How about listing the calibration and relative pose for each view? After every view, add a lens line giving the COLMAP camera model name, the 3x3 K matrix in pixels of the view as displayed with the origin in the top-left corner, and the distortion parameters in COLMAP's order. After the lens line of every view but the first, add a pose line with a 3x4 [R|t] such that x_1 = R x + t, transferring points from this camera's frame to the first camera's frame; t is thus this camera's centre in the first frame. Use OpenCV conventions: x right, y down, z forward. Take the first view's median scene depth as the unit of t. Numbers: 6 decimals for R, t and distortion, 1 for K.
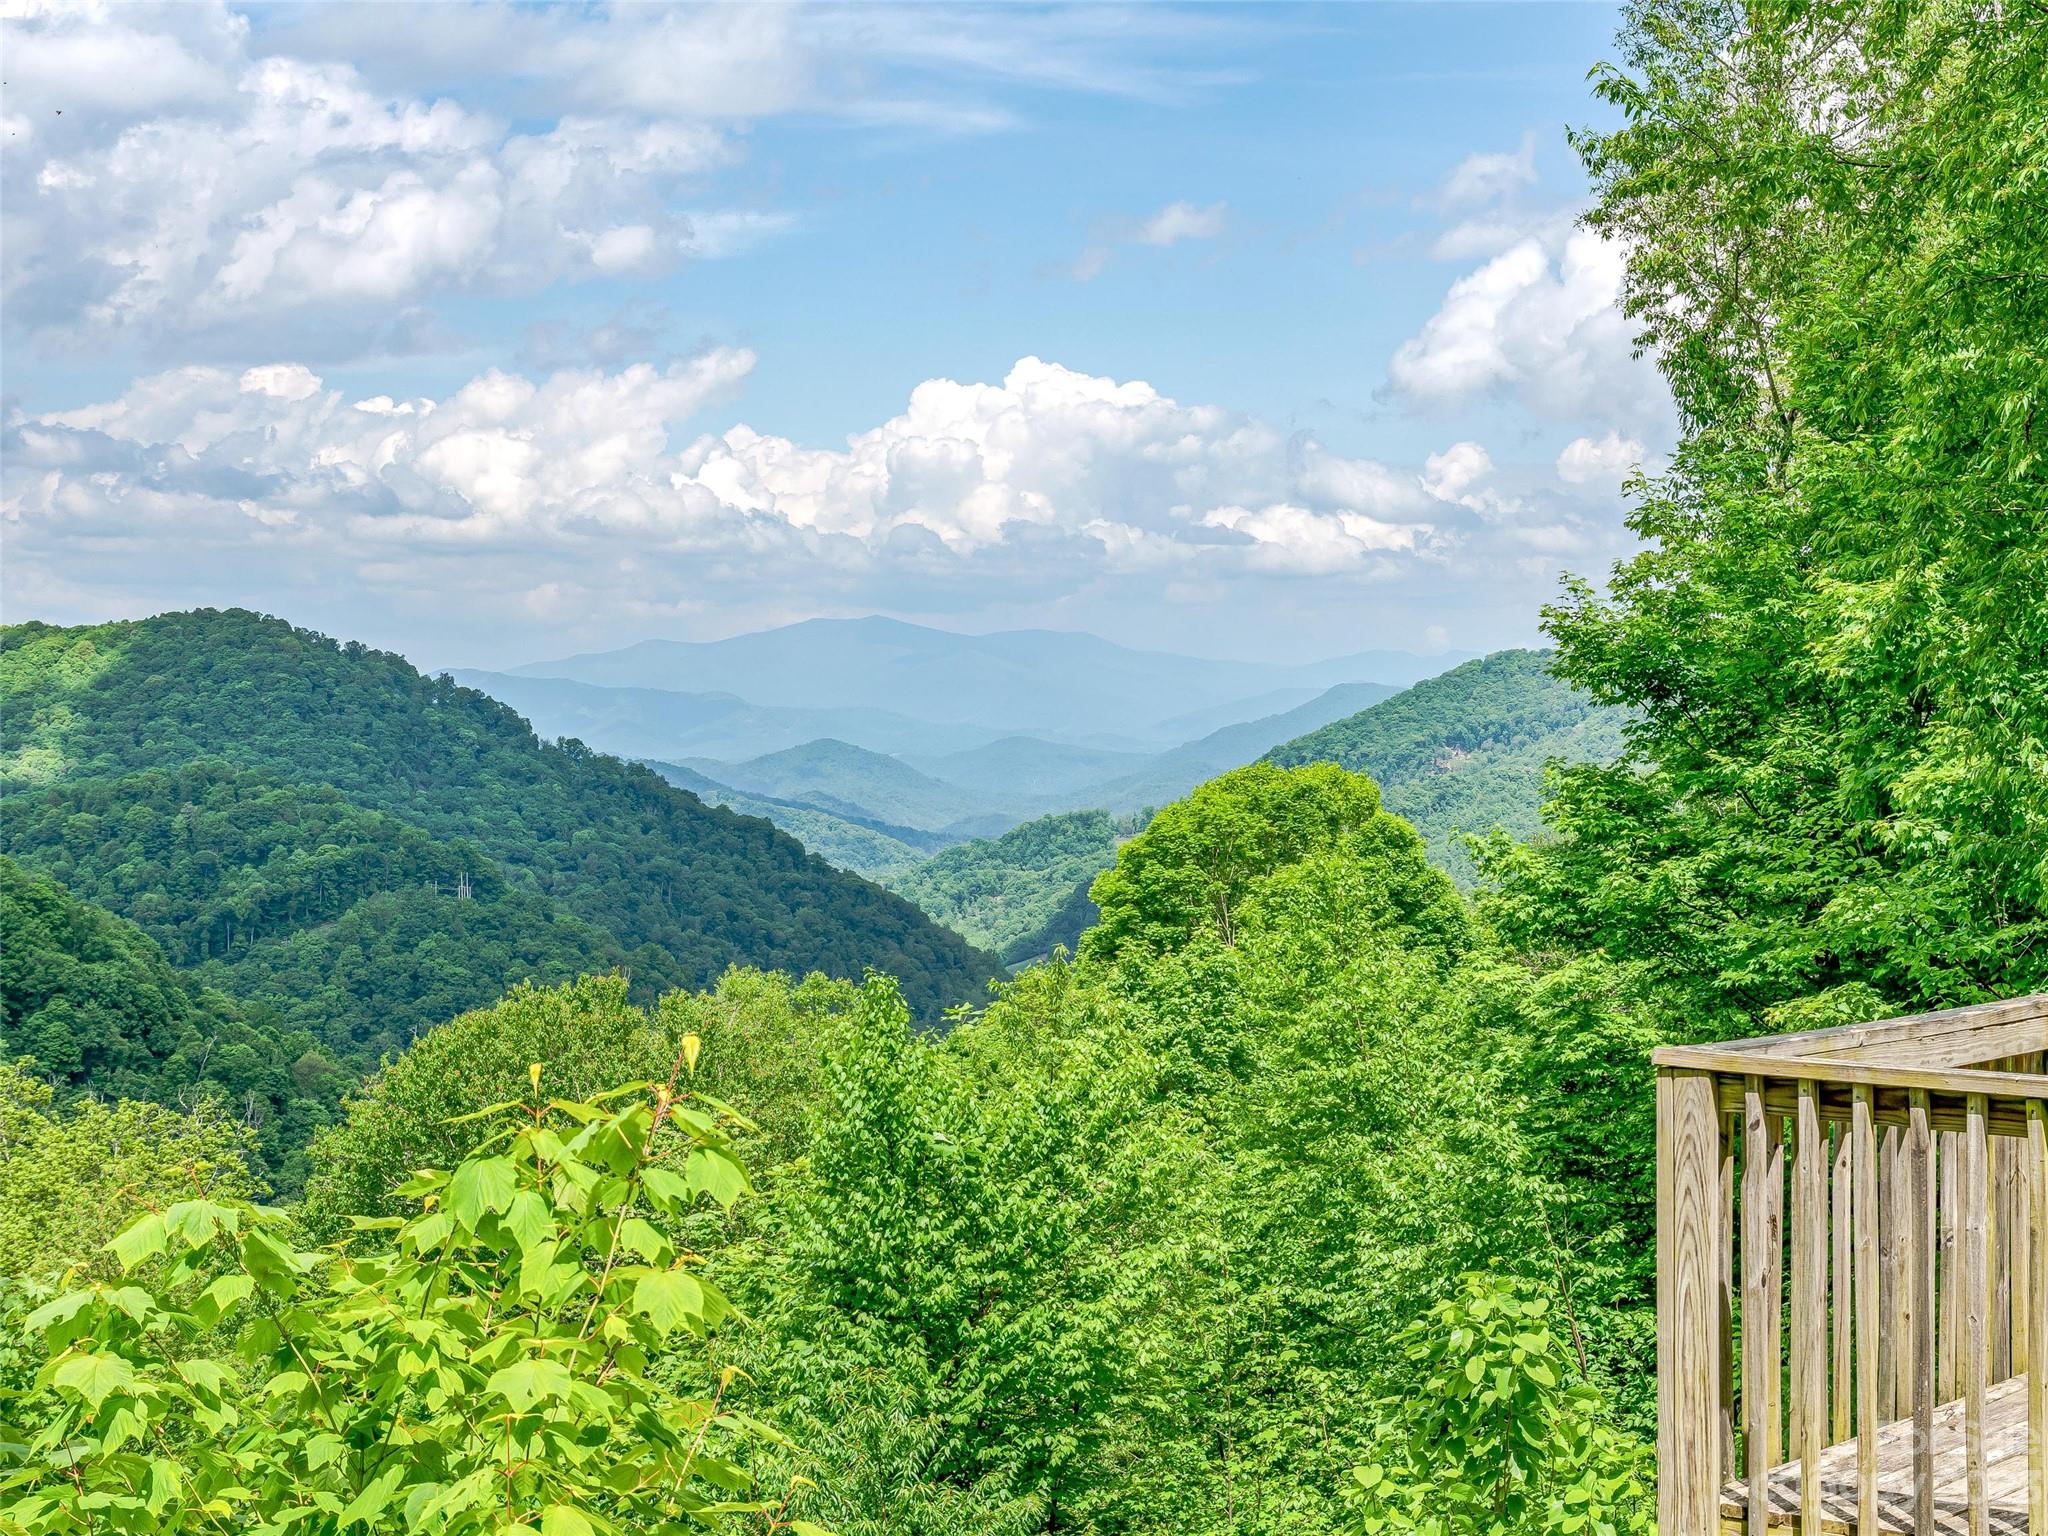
lens RADIAL K [[3143.2, 0, 1025.2], [0, 3143.2, 767.5], [0, 0, 1]] dist [-0.004108, 0.000000]
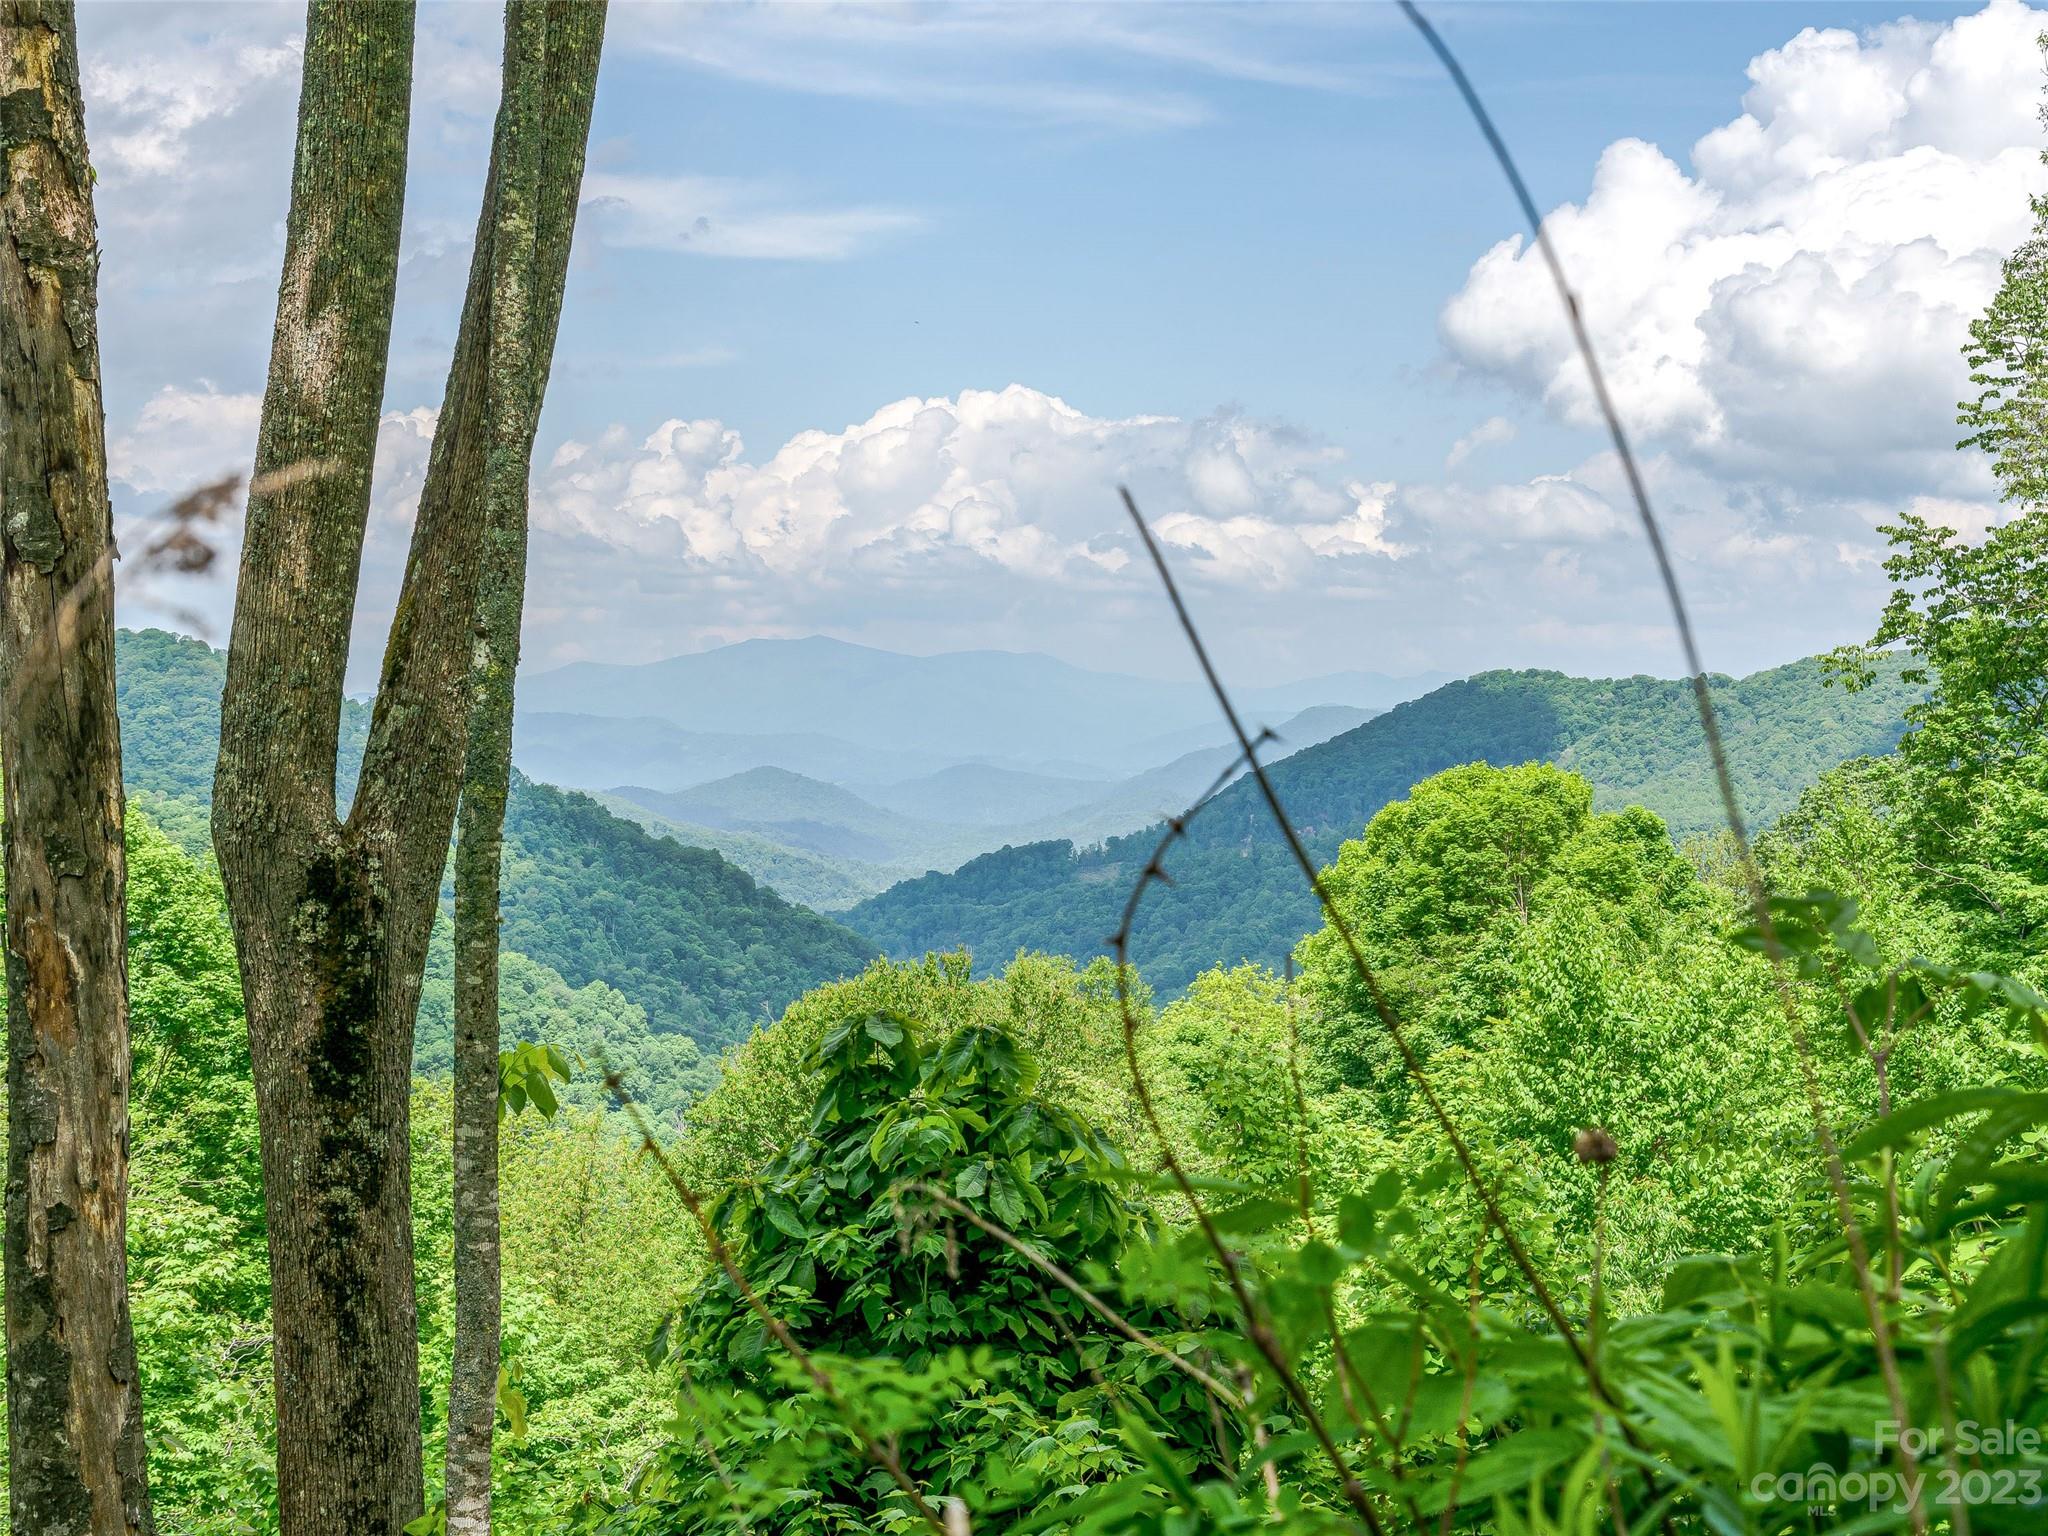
lens RADIAL K [[3364.7, 0, 1022.9], [0, 3364.7, 768.1], [0, 0, 1]] dist [-0.008809, 0.000000]
pose [[0.999746, -0.002979, 0.022360, -0.132363], [0.003187, 0.999952, -0.009255, 0.013430], [-0.022332, 0.009324, 0.999707, -0.149894]]
